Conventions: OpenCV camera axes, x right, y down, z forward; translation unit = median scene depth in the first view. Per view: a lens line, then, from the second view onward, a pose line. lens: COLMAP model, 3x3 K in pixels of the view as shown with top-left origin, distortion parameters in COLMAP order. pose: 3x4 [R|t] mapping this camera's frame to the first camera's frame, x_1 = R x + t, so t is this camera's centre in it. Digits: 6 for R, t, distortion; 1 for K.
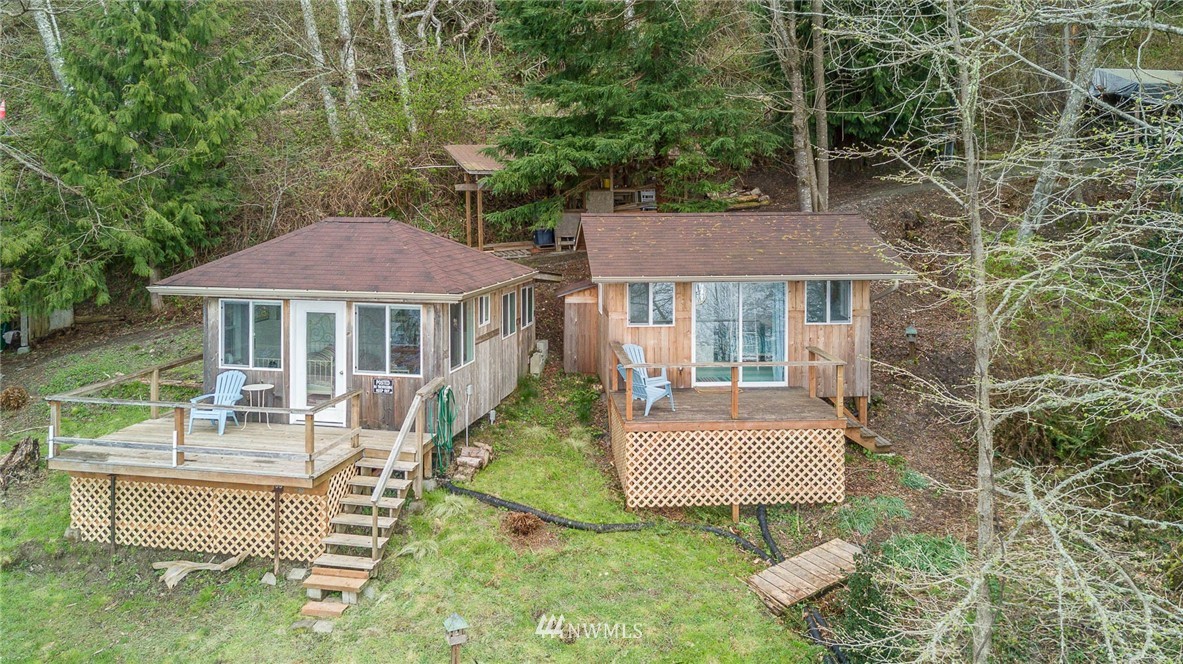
lens RADIAL K [[942.0, 0, 588.5], [0, 942.0, 291.7], [0, 0, 1]] dist [0.049805, -0.008899]
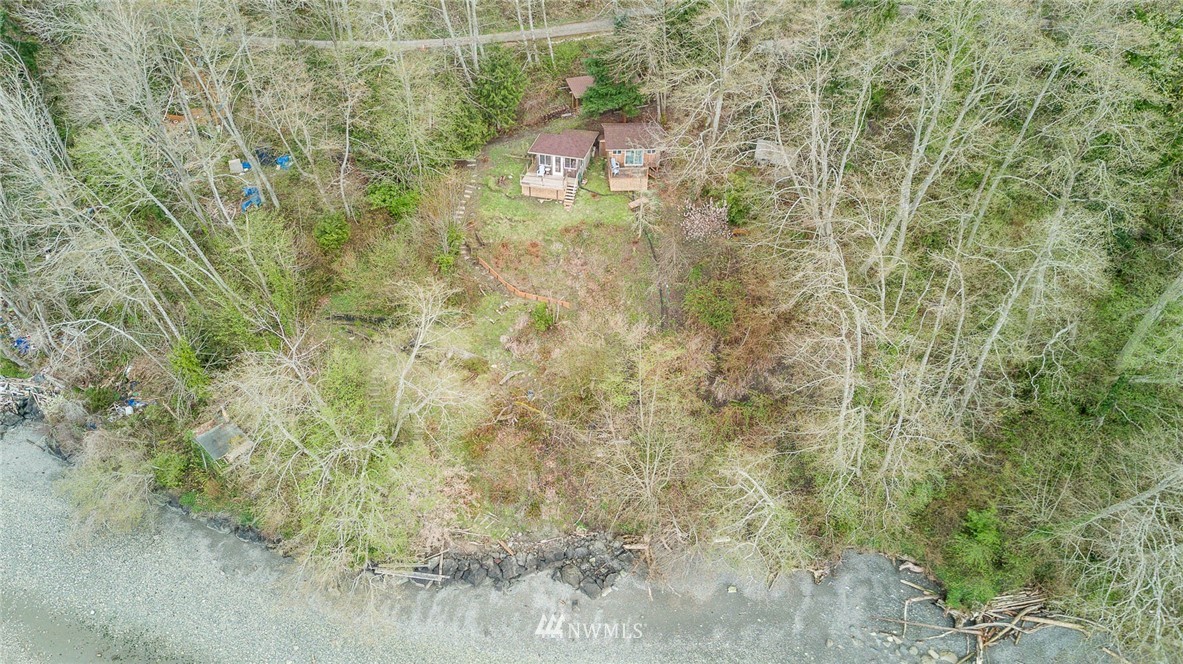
lens RADIAL K [[994.2, 0, 529.2], [0, 994.2, 332.2], [0, 0, 1]] dist [0.004776, 0.000166]
pose [[0.998428, 0.027911, -0.048607, -0.125183], [0.000572, 0.862080, 0.506771, -1.937927], [0.056048, -0.506002, 0.860709, -4.331225]]
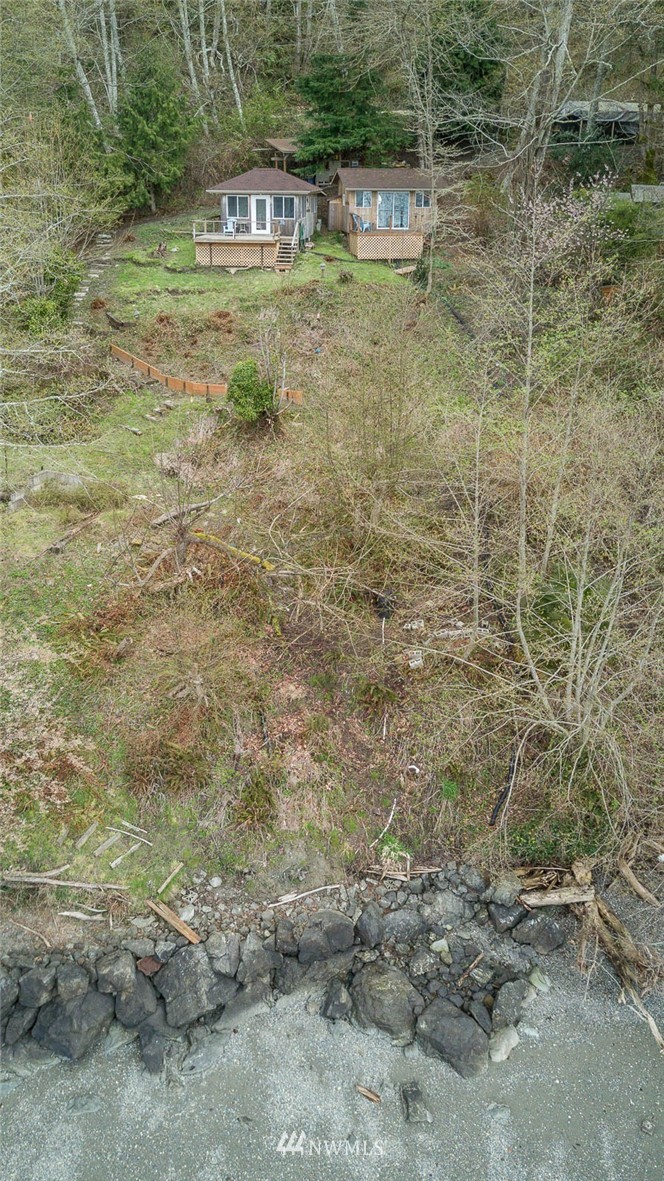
lens RADIAL K [[992.6, 0, 299.6], [0, 992.6, 503.4], [0, 0, 1]] dist [0.004776, 0.000166]
pose [[0.998501, -0.008989, 0.053984, -0.312587], [-0.002815, 0.976678, 0.214691, 0.276850], [-0.054654, -0.214521, 0.975189, -2.248622]]
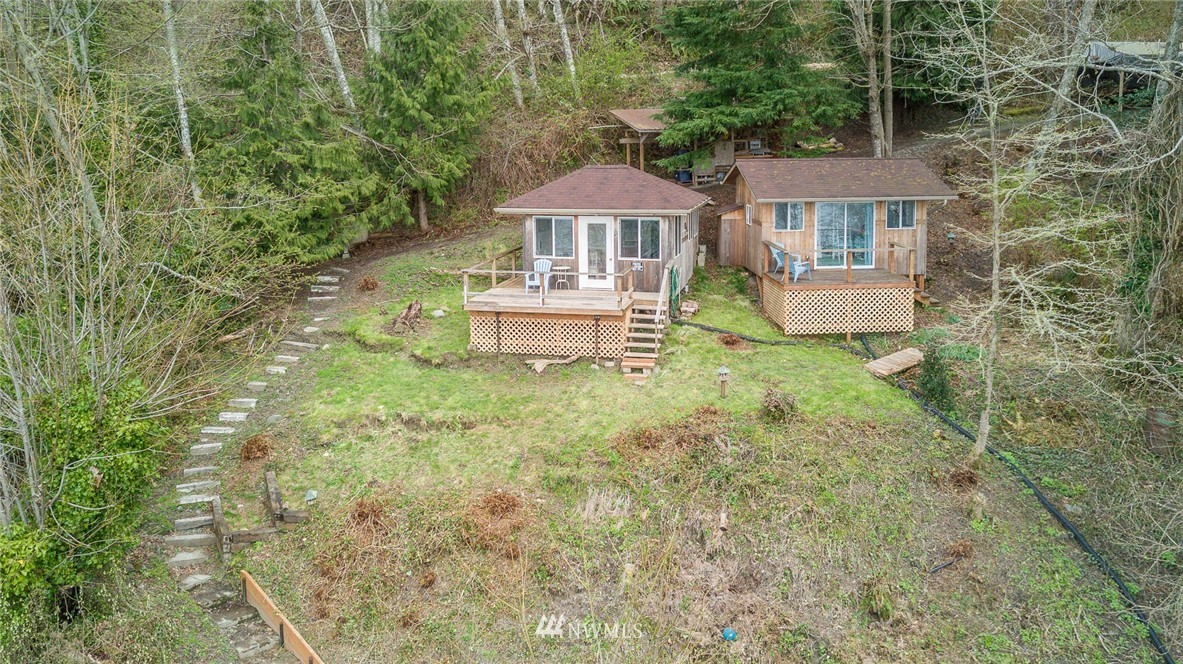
lens RADIAL K [[942.0, 0, 588.5], [0, 942.0, 291.7], [0, 0, 1]] dist [0.049805, -0.008899]
pose [[0.999816, -0.006908, -0.017909, -0.244986], [0.008029, 0.997964, 0.063280, 0.035083], [0.017436, -0.063412, 0.997835, -0.609308]]
